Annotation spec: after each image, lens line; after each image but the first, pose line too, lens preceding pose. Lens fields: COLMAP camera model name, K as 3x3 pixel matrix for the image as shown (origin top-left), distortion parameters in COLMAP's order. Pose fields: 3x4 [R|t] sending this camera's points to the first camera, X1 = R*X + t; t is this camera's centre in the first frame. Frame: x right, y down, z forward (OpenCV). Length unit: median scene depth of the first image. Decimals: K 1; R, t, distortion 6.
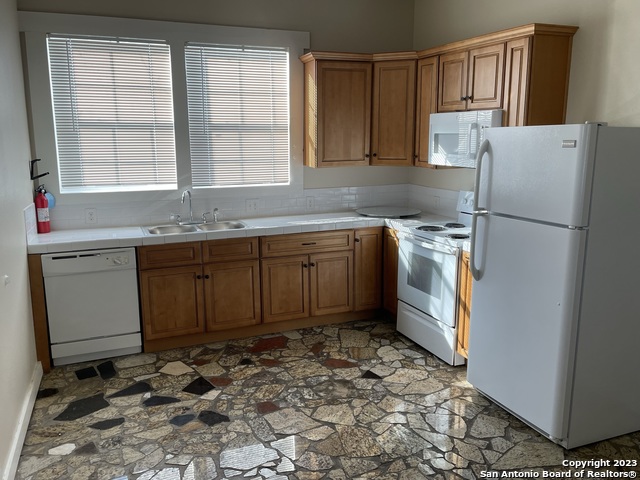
lens RADIAL K [[529.1, 0, 319.1], [0, 529.1, 239.0], [0, 0, 1]] dist [0.040359, -0.025773]
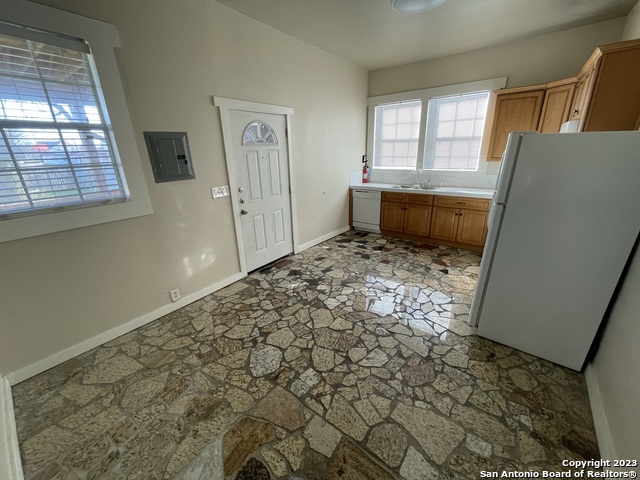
lens RADIAL K [[259.2, 0, 319.9], [0, 259.2, 238.7], [0, 0, 1]] dist [-0.004839, -0.000795]
pose [[0.502051, 0.273401, -0.820486, 0.550832], [-0.141833, 0.961900, 0.233736, -0.013585], [0.853129, -0.000975, 0.521700, 0.104006]]
